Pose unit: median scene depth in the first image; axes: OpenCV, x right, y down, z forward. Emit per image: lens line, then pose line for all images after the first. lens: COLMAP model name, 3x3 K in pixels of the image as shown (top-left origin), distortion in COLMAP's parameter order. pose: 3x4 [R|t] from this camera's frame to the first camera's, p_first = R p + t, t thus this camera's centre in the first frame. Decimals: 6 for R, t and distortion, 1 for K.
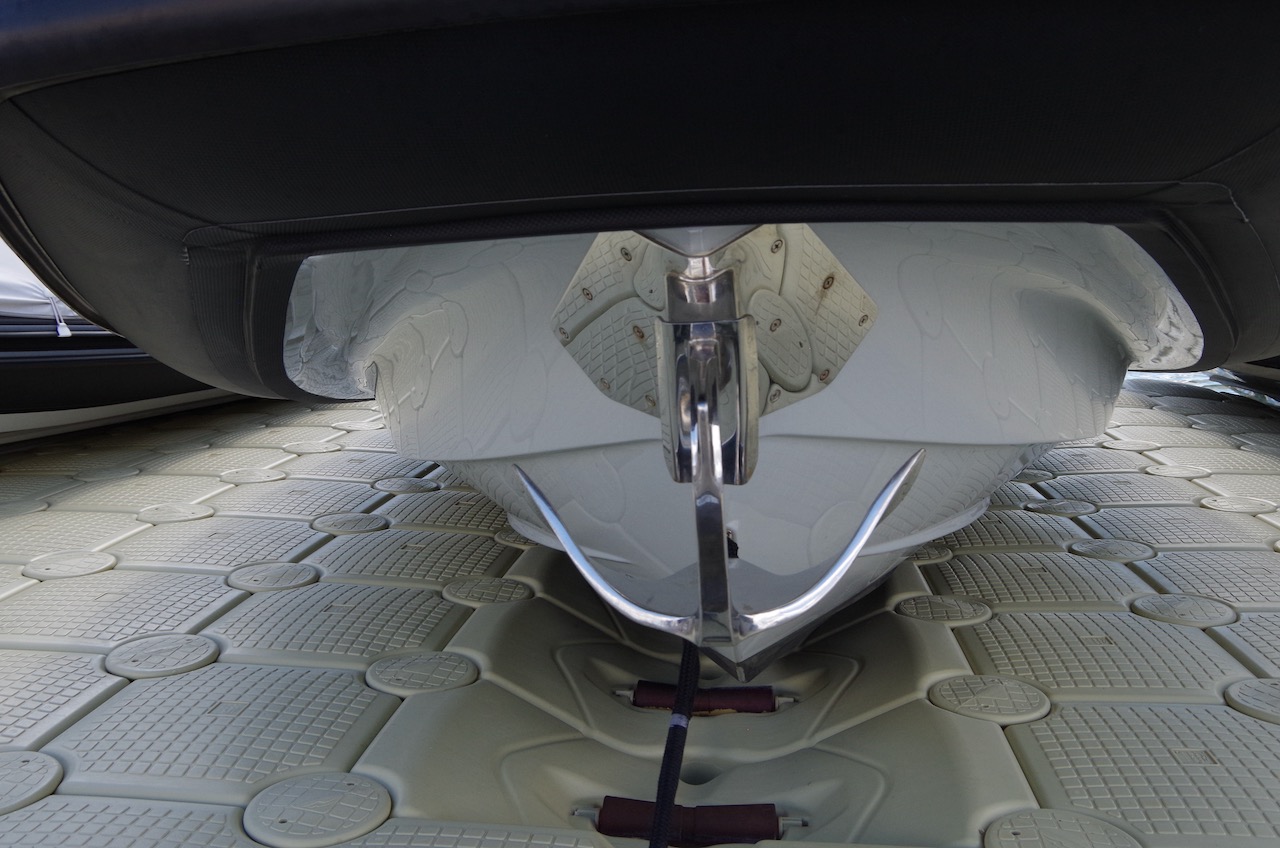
lens RADIAL K [[1147.5, 0, 639.3], [0, 1147.5, 417.6], [0, 0, 1]] dist [-0.039534, 0.020936]
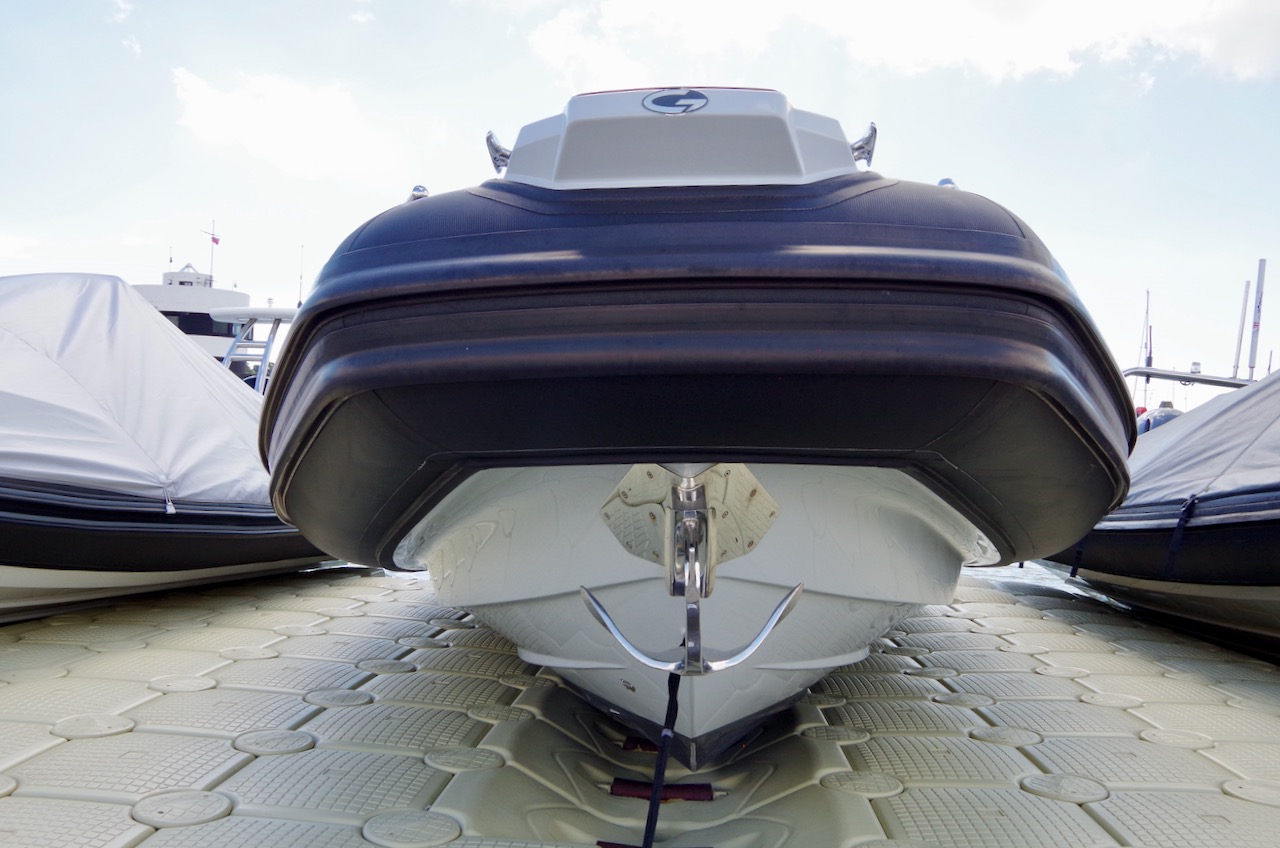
lens RADIAL K [[1049.0, 0, 638.0], [0, 1049.0, 413.3], [0, 0, 1]] dist [-0.132542, 0.034340]
pose [[0.998220, 0.039309, 0.044841, -0.046942], [-0.030014, 0.980978, -0.191785, 0.038933], [-0.051527, 0.190098, 0.980412, -0.308832]]
